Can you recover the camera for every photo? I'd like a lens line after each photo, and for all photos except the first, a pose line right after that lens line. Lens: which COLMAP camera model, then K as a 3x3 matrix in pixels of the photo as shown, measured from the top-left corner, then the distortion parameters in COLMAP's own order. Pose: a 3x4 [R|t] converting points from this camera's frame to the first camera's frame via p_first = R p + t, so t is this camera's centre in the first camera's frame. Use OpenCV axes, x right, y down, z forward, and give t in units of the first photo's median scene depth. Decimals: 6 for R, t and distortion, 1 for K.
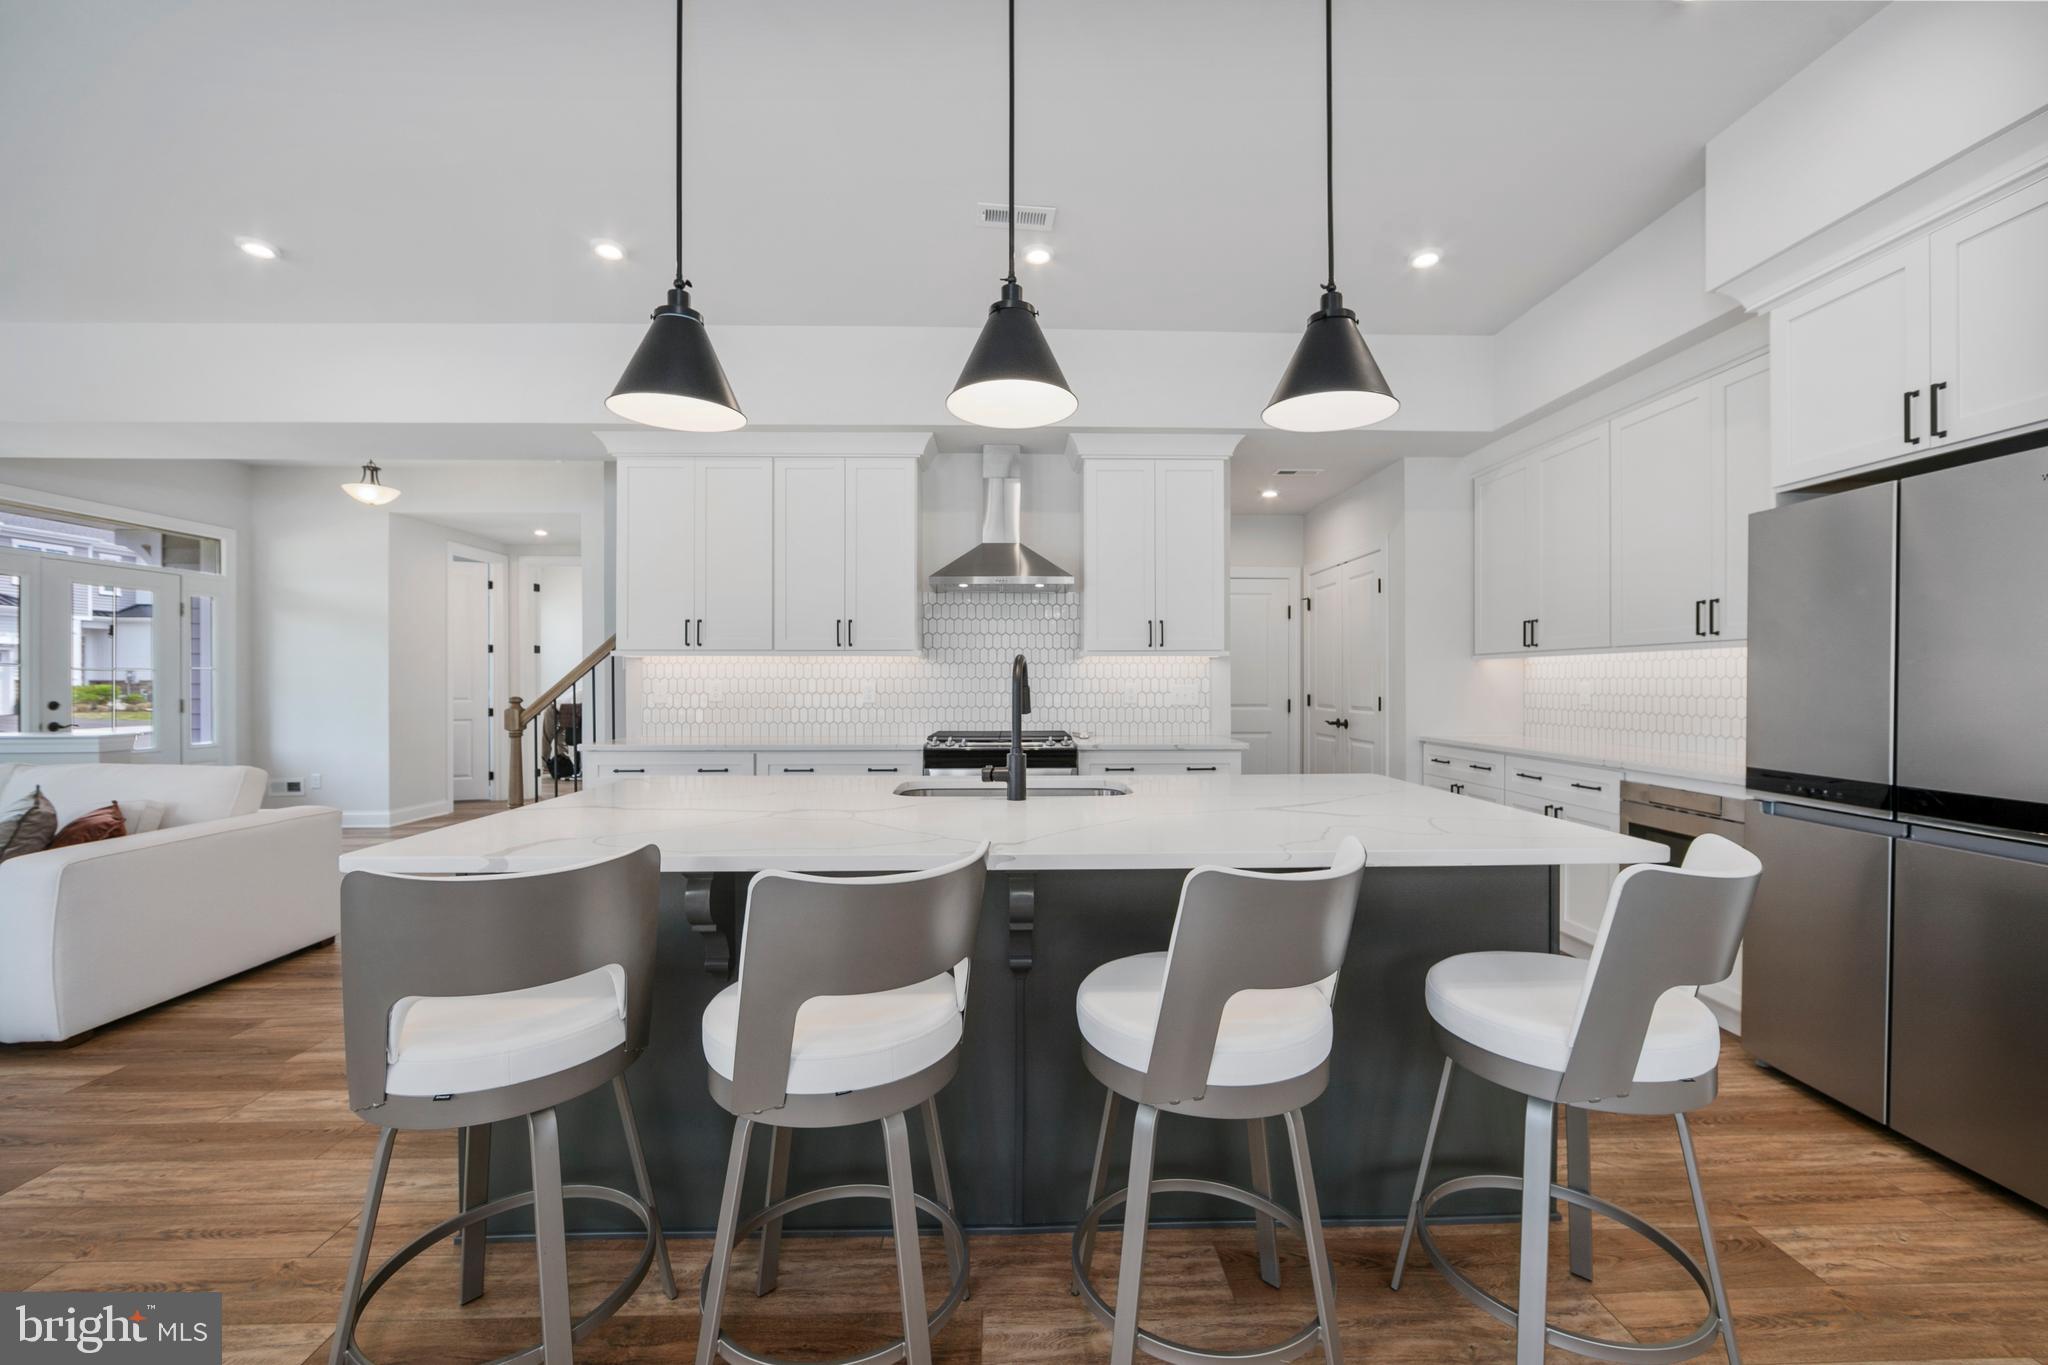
lens RADIAL K [[812.2, 0, 1028.2], [0, 812.2, 674.2], [0, 0, 1]] dist [-0.013028, 0.002553]
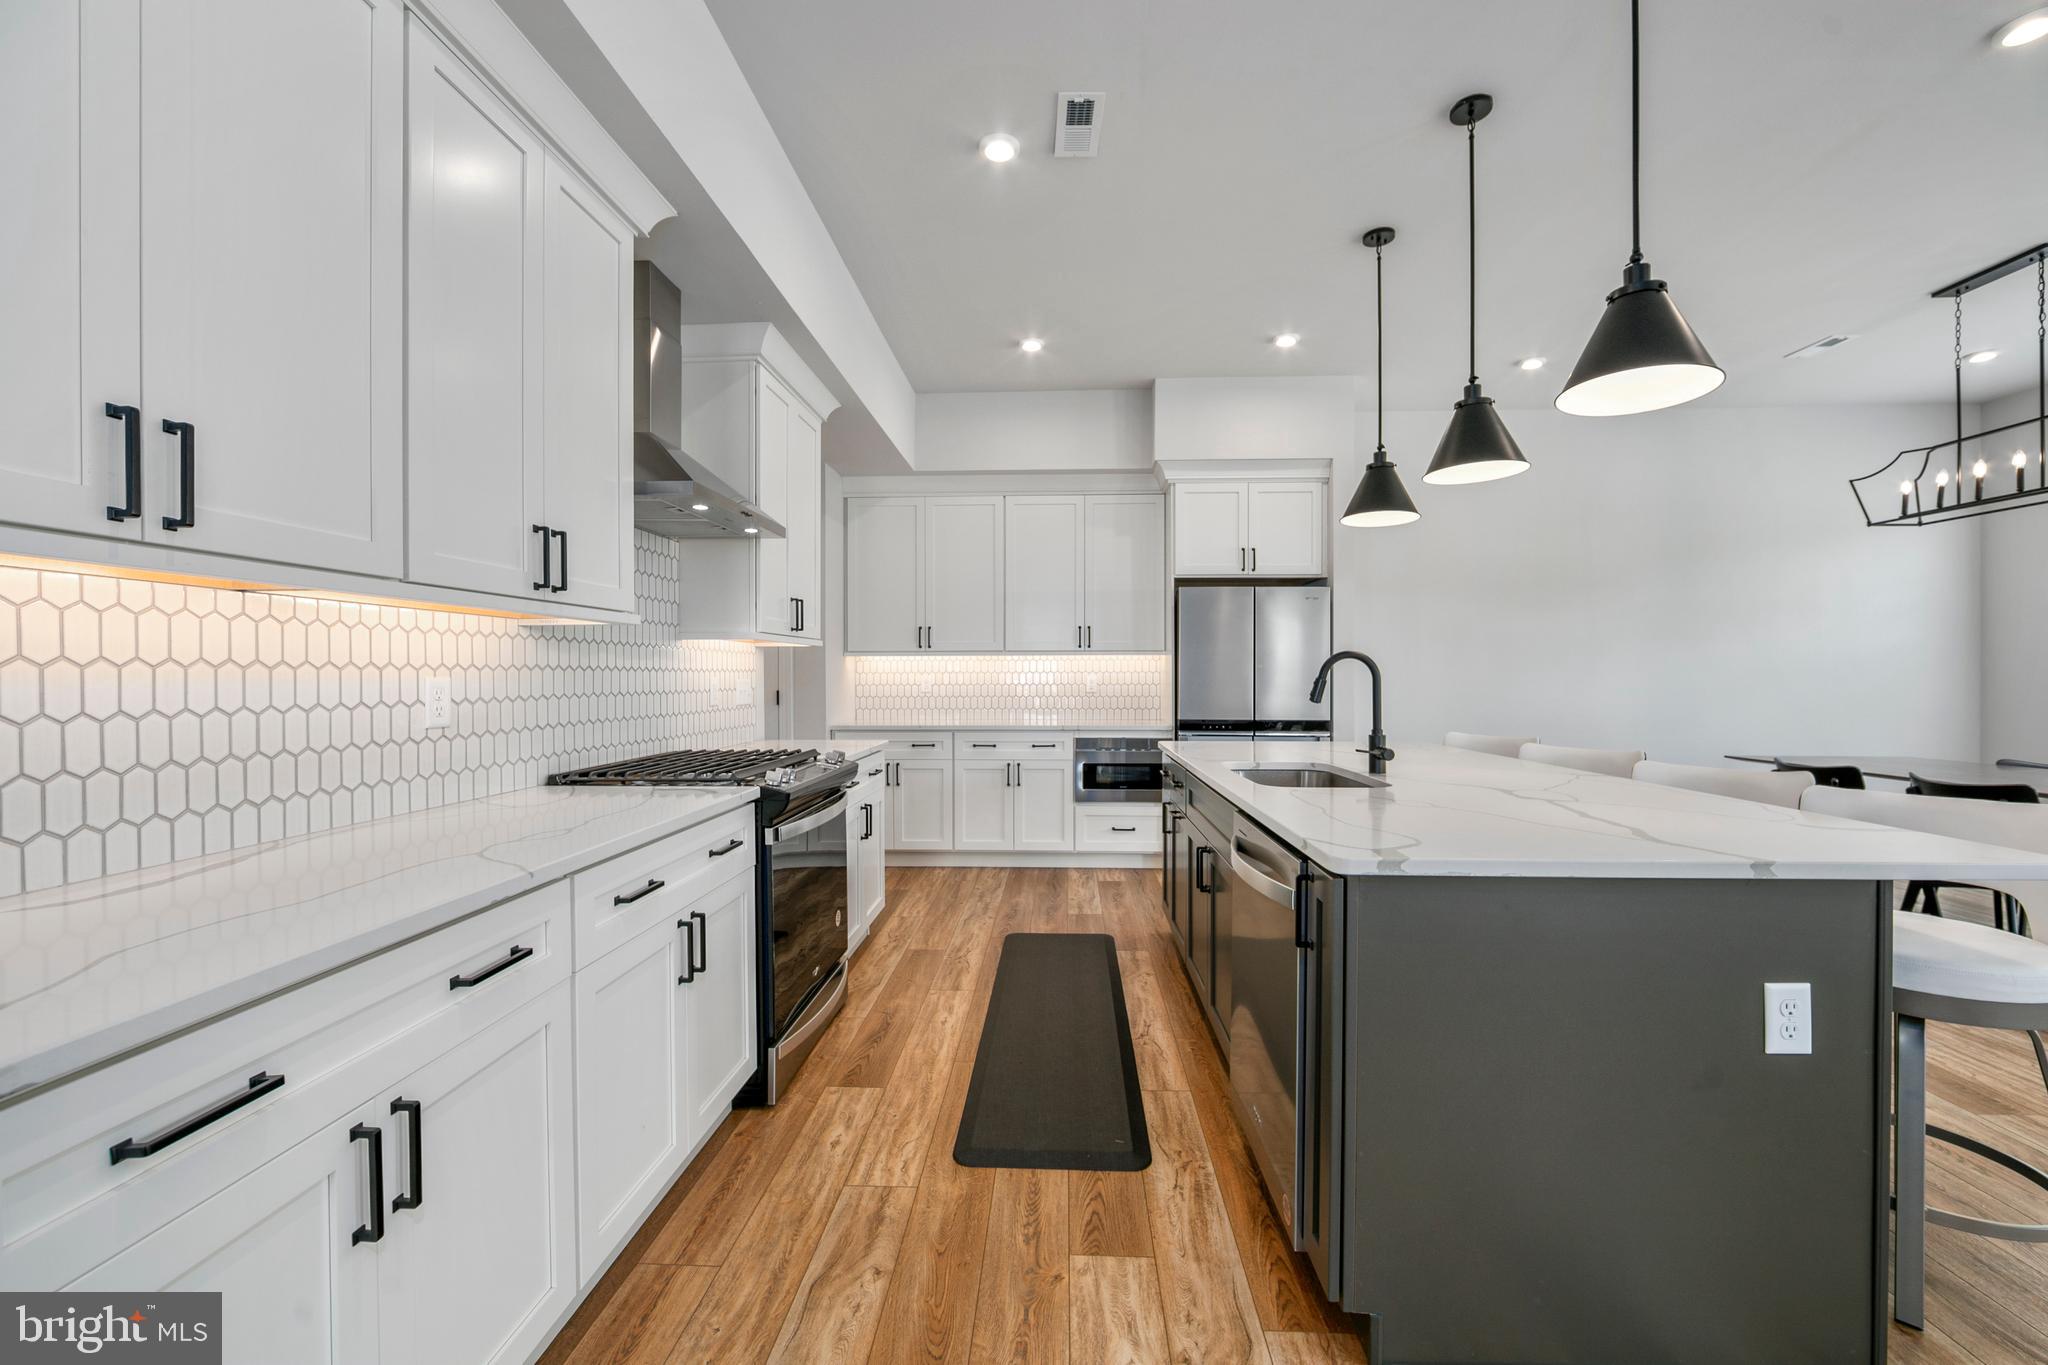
lens RADIAL K [[812.2, 0, 1028.2], [0, 812.2, 674.2], [0, 0, 1]] dist [-0.013028, 0.002553]
pose [[0.066039, 0.000875, 0.997817, -0.630682], [-0.005276, 0.999986, -0.000527, 0.007830], [-0.997803, -0.005230, 0.066043, 0.722062]]
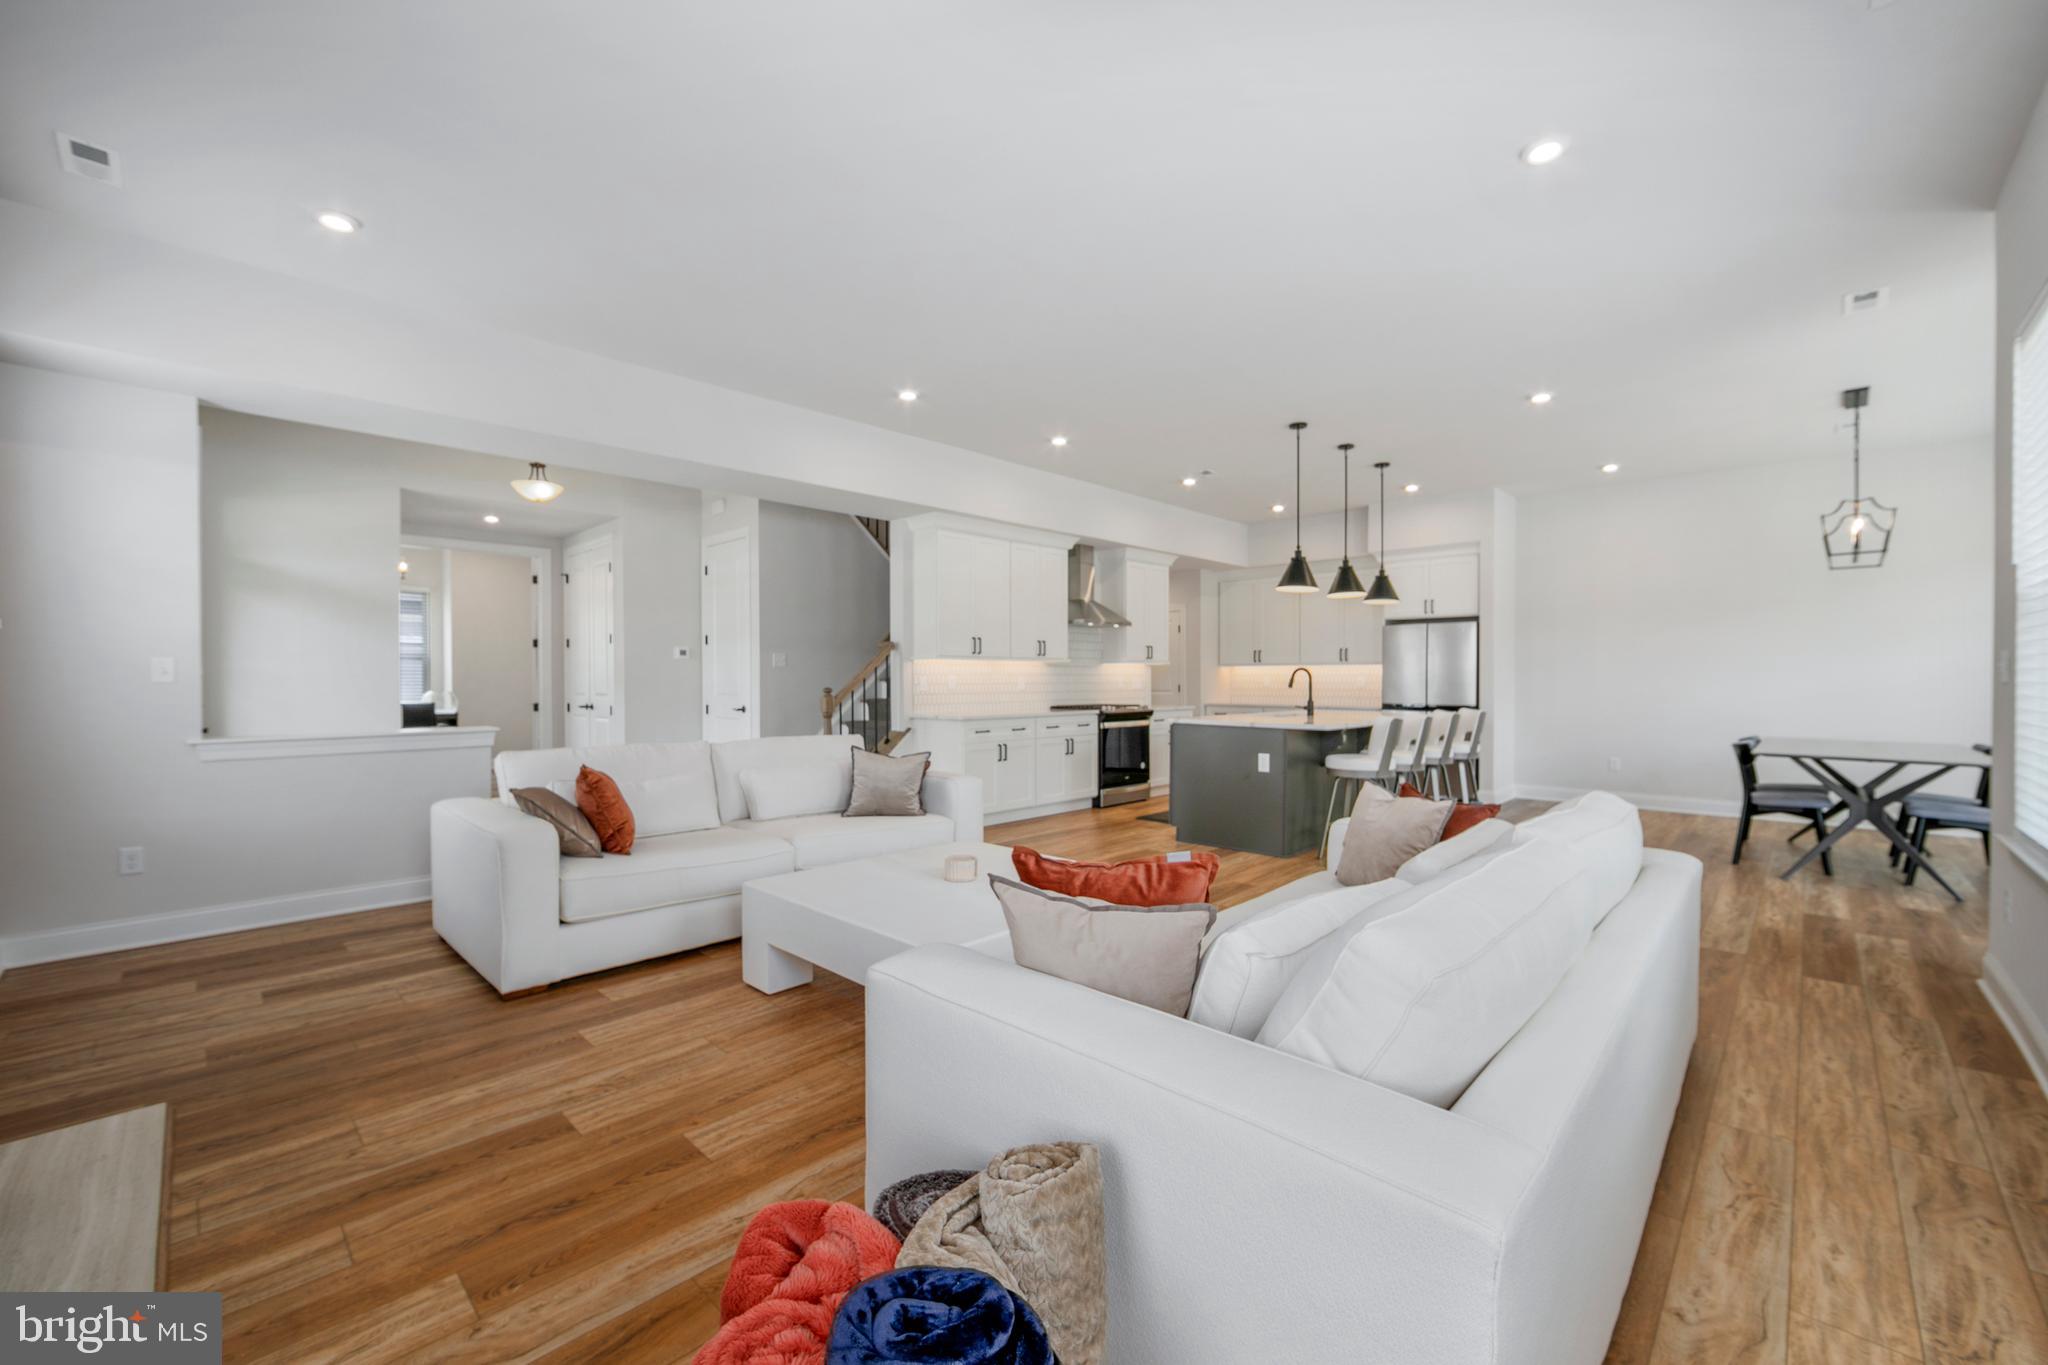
lens RADIAL K [[813.1, 0, 1009.7], [0, 813.1, 684.6], [0, 0, 1]] dist [-0.001286, -0.000066]
pose [[0.714438, -0.005190, 0.699680, -1.478223], [-0.006167, 0.999887, 0.013714, 0.002948], [-0.699672, -0.014113, 0.714325, -0.185294]]
